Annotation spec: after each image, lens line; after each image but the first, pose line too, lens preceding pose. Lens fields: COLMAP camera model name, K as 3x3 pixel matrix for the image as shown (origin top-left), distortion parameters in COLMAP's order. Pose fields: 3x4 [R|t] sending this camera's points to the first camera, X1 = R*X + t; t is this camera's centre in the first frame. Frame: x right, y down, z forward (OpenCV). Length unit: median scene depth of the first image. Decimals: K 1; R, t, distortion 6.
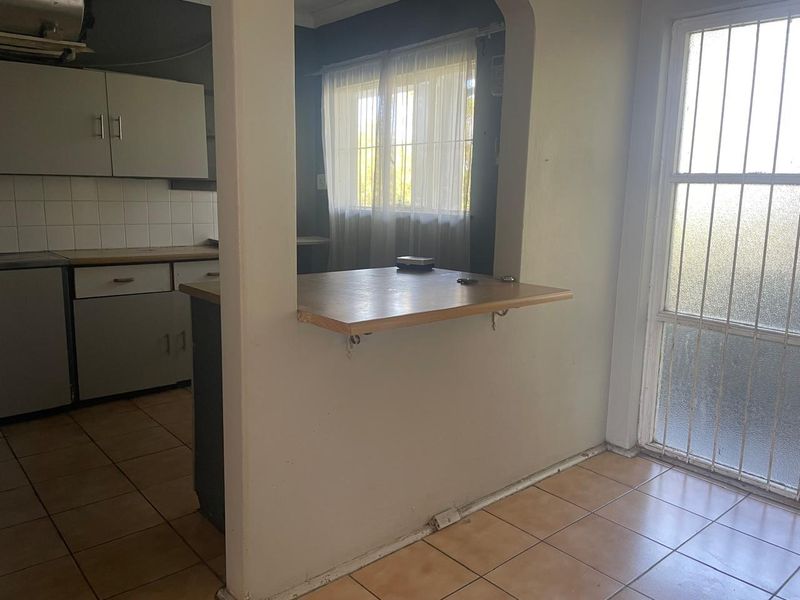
lens RADIAL K [[607.7, 0, 401.9], [0, 607.7, 299.7], [0, 0, 1]] dist [0.029225, -0.010234]
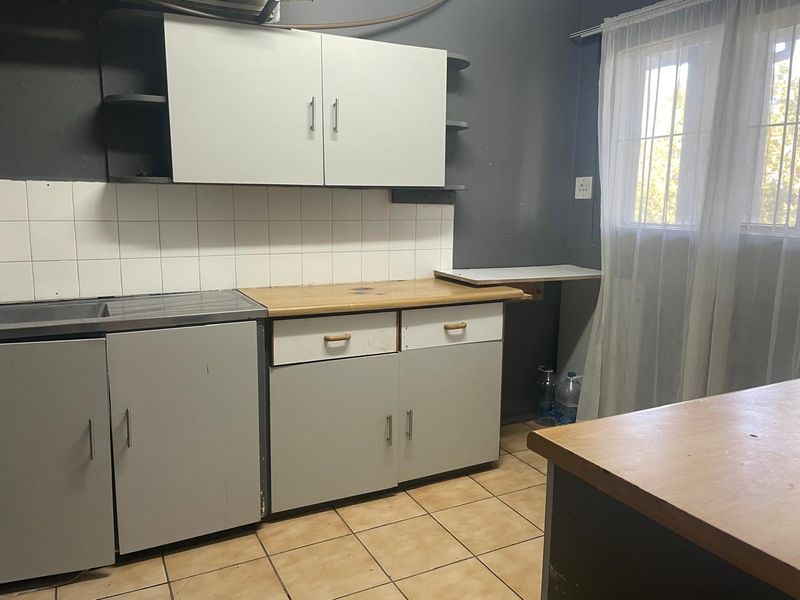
lens RADIAL K [[607.7, 0, 398.0], [0, 607.7, 298.1], [0, 0, 1]] dist [0.029225, -0.010234]
pose [[0.969207, 0.028671, -0.244574, -0.239428], [-0.032382, 0.999413, -0.011168, -0.075148], [0.244110, 0.018743, 0.969566, 0.385012]]
